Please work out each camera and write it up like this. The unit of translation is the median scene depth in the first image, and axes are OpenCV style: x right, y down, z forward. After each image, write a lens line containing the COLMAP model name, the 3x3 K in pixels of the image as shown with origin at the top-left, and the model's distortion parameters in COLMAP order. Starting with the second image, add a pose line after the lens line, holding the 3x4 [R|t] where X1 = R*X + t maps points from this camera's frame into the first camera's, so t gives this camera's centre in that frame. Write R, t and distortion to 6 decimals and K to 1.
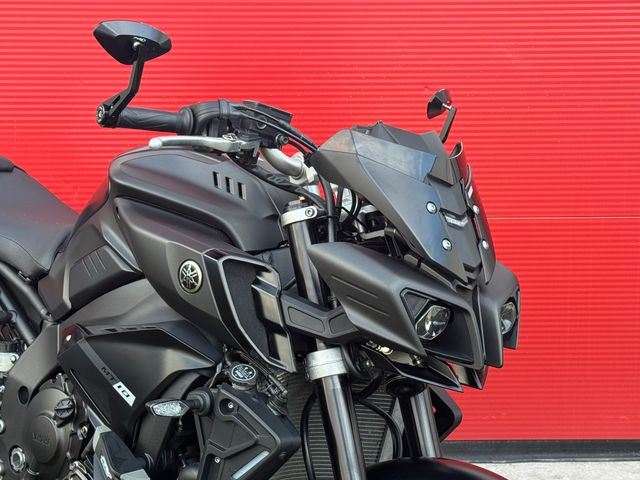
lens RADIAL K [[1284.0, 0, 298.3], [0, 1284.0, 221.0], [0, 0, 1]] dist [0.159448, 0.000000]
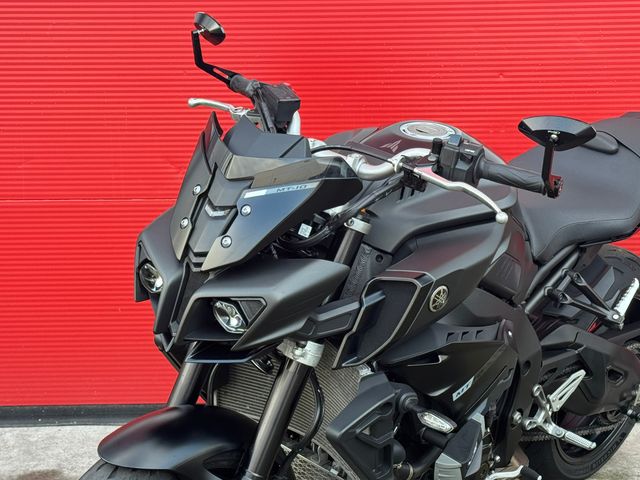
lens RADIAL K [[1284.0, 0, 319.4], [0, 1284.0, 235.2], [0, 0, 1]] dist [0.159448, 0.000000]
pose [[0.998283, 0.002246, -0.058528, 0.016248], [-0.001045, 0.999789, 0.020538, 0.013360], [0.058561, -0.020441, 0.998075, -0.138148]]
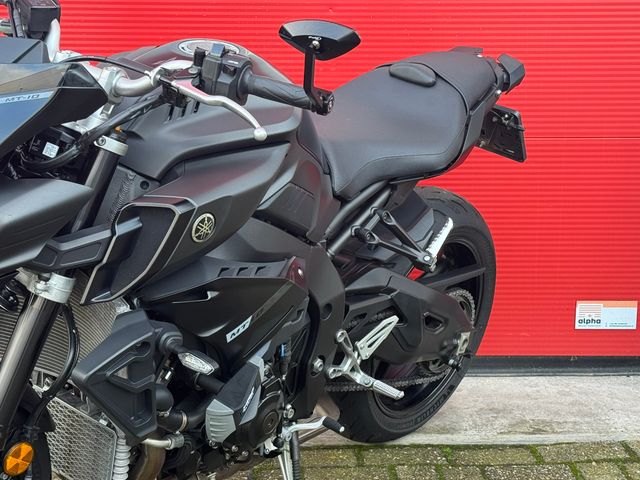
lens RADIAL K [[1284.0, 0, 305.3], [0, 1284.0, 229.7], [0, 0, 1]] dist [0.159448, 0.000000]
pose [[0.999955, 0.007791, -0.005360, 0.129980], [-0.007597, 0.999349, 0.035280, 0.053078], [0.005631, -0.035238, 0.999363, -0.036703]]
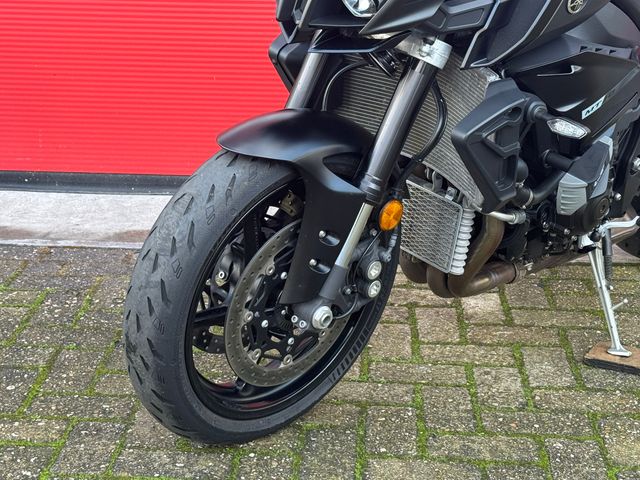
lens RADIAL K [[1284.0, 0, 310.9], [0, 1284.0, 232.4], [0, 0, 1]] dist [0.159448, 0.000000]
pose [[0.993041, 0.044705, -0.108953, -0.032897], [-0.032492, 0.993245, 0.111394, 0.156532], [0.113197, -0.107079, 0.987786, -0.108631]]
